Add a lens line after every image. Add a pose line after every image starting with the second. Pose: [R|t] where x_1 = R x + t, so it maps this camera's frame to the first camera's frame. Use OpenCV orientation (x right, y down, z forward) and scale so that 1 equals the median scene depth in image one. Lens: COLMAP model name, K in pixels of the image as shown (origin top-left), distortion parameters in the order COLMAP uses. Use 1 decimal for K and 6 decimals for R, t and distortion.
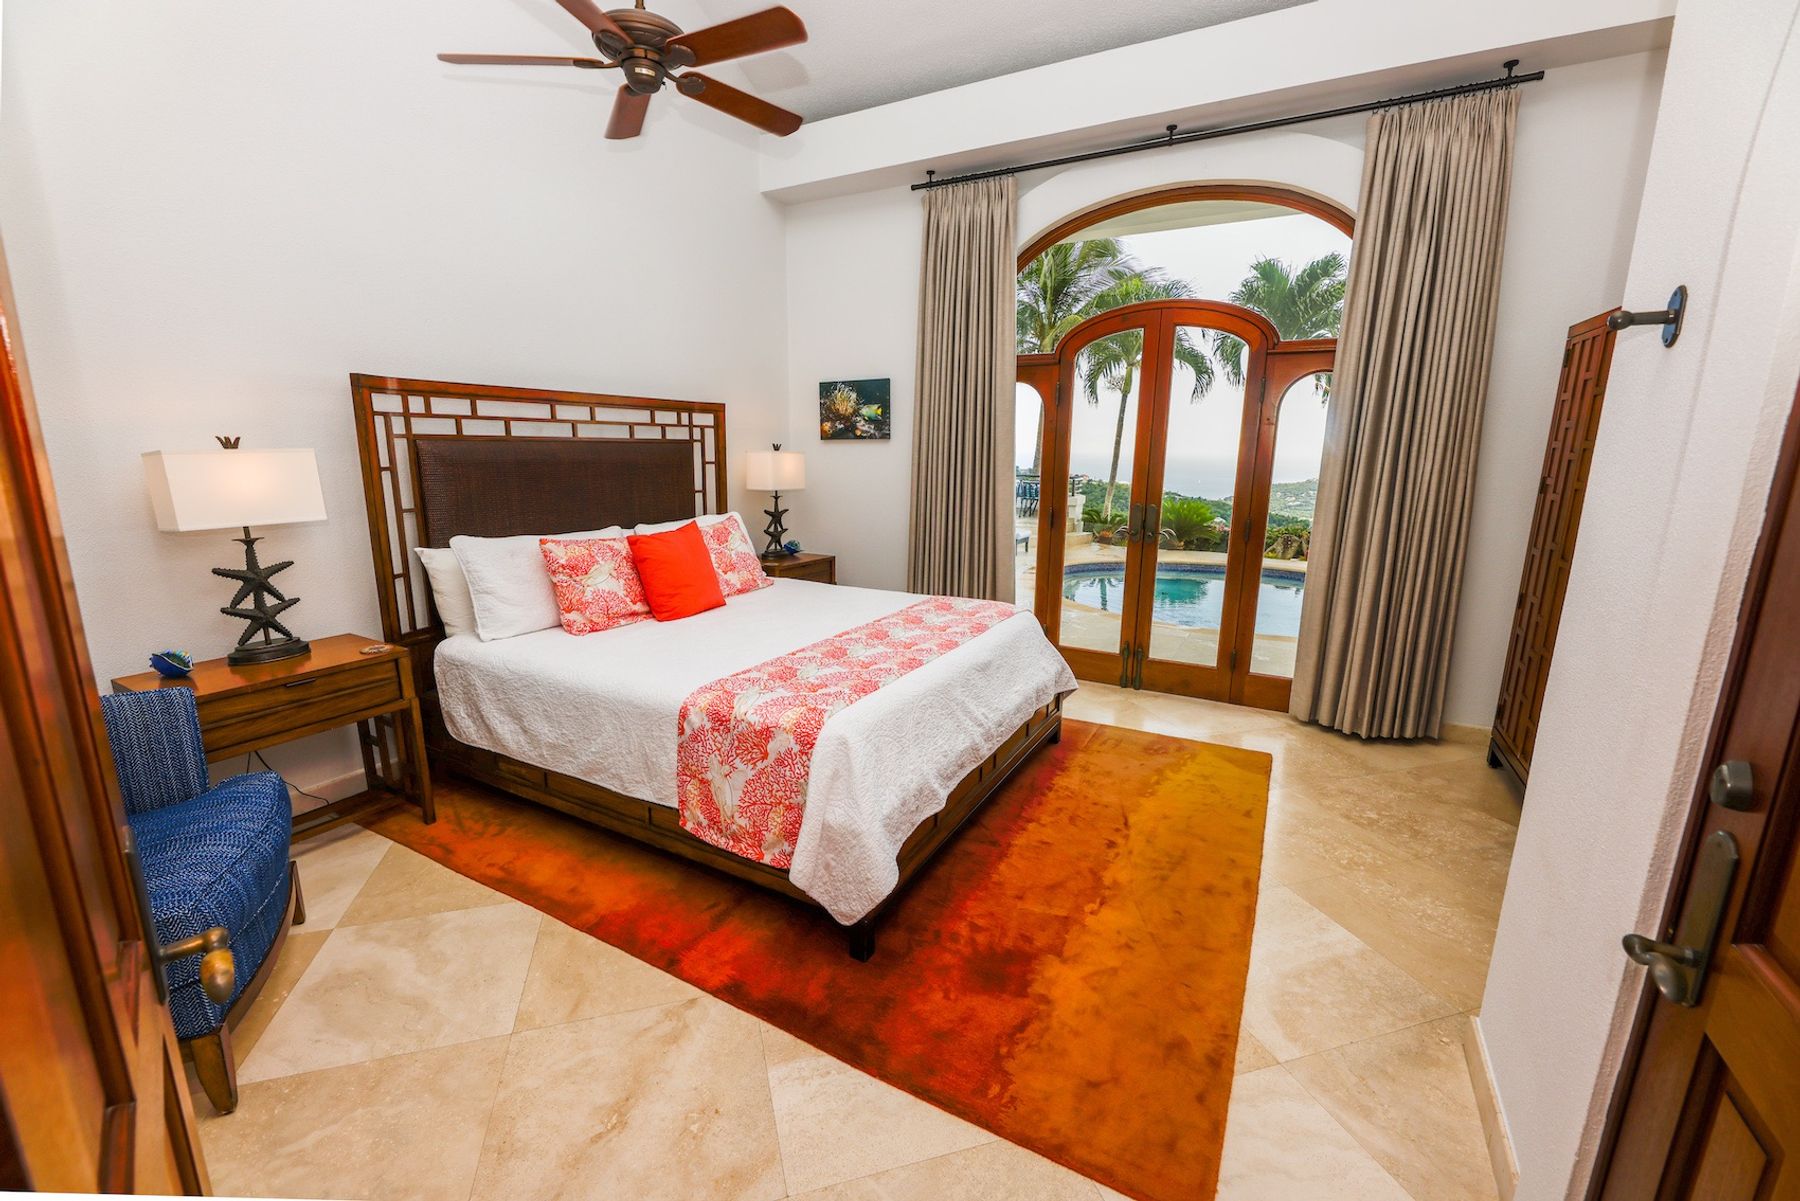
lens RADIAL K [[733.2, 0, 914.0], [0, 733.2, 597.9], [0, 0, 1]] dist [-0.001111, 0.000142]
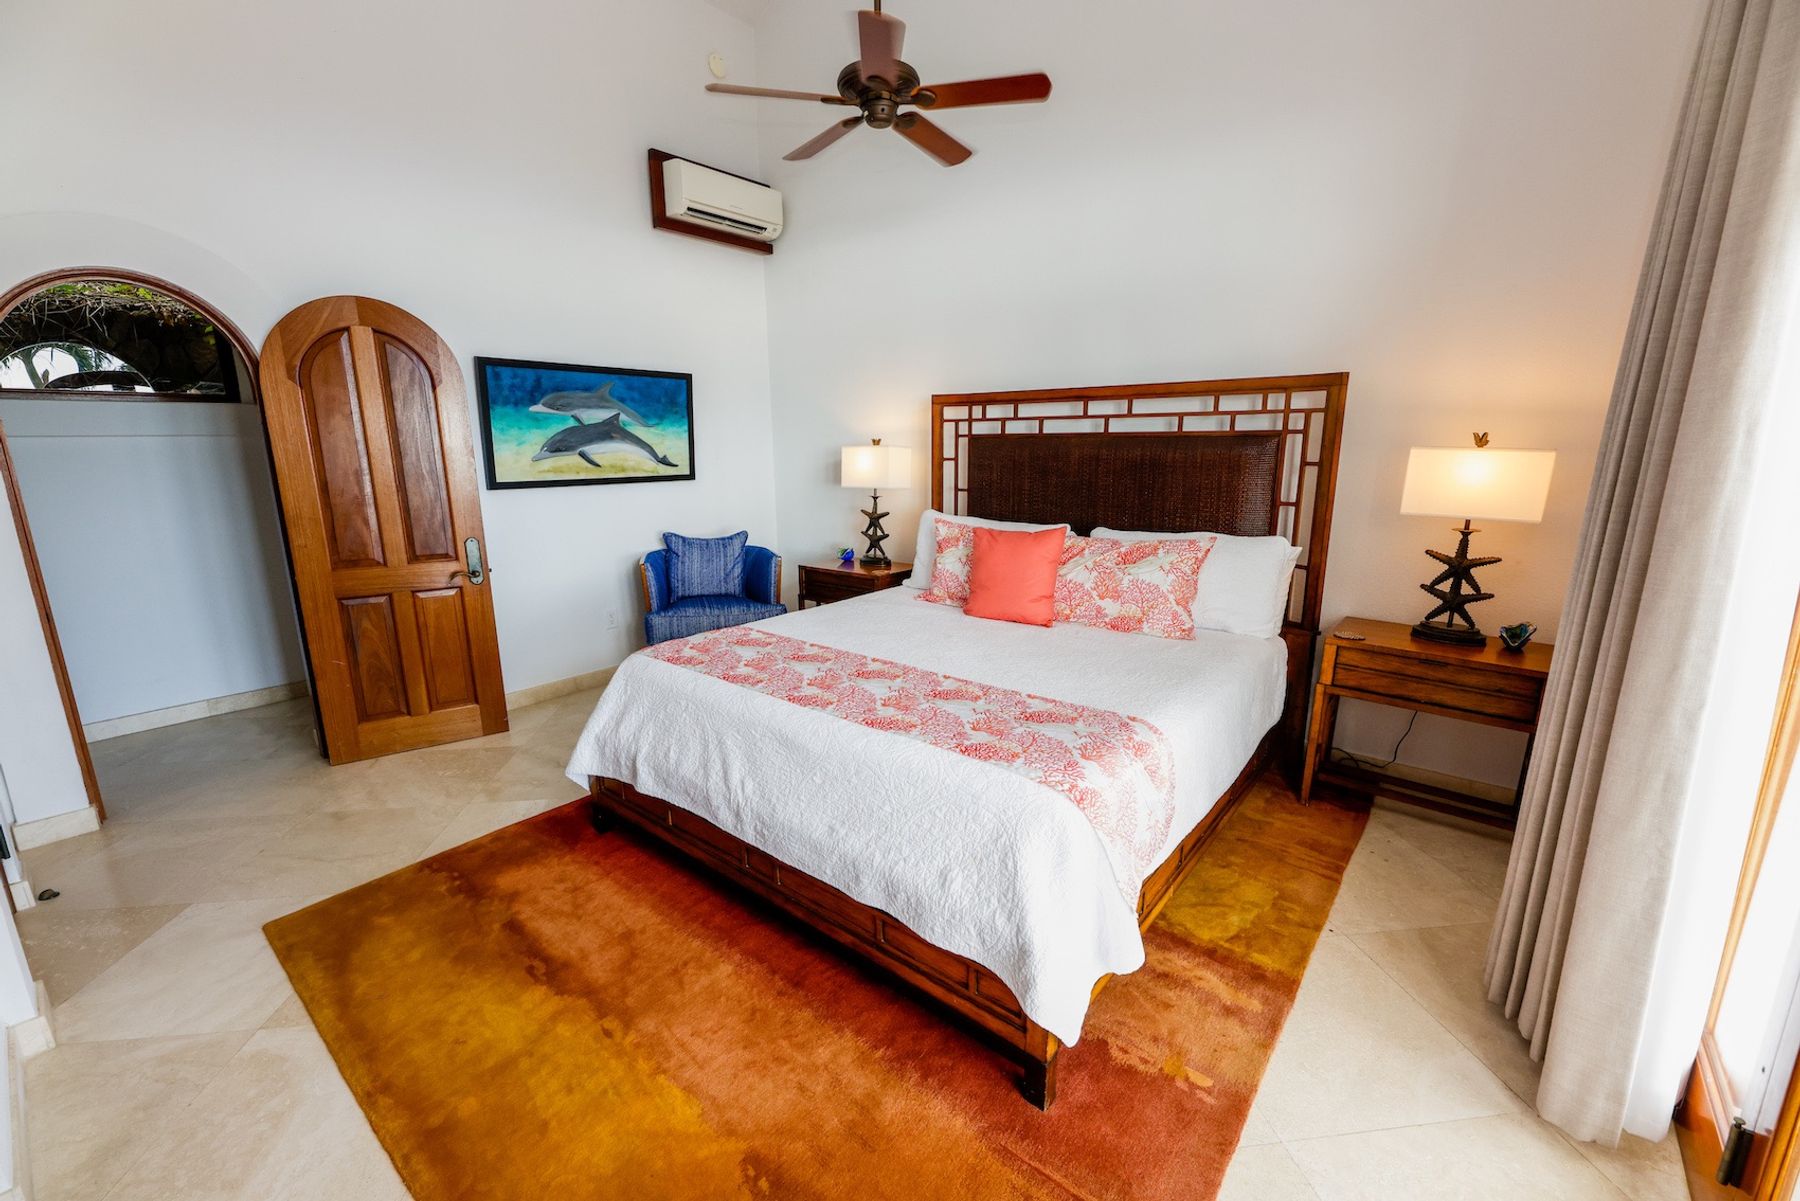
lens RADIAL K [[733.2, 0, 912.3], [0, 733.2, 609.8], [0, 0, 1]] dist [-0.001111, 0.000142]
pose [[-0.173023, 0.220053, -0.960021, 0.676855], [-0.187165, 0.949614, 0.251400, -0.219909], [0.966971, 0.223180, -0.123119, 1.059730]]
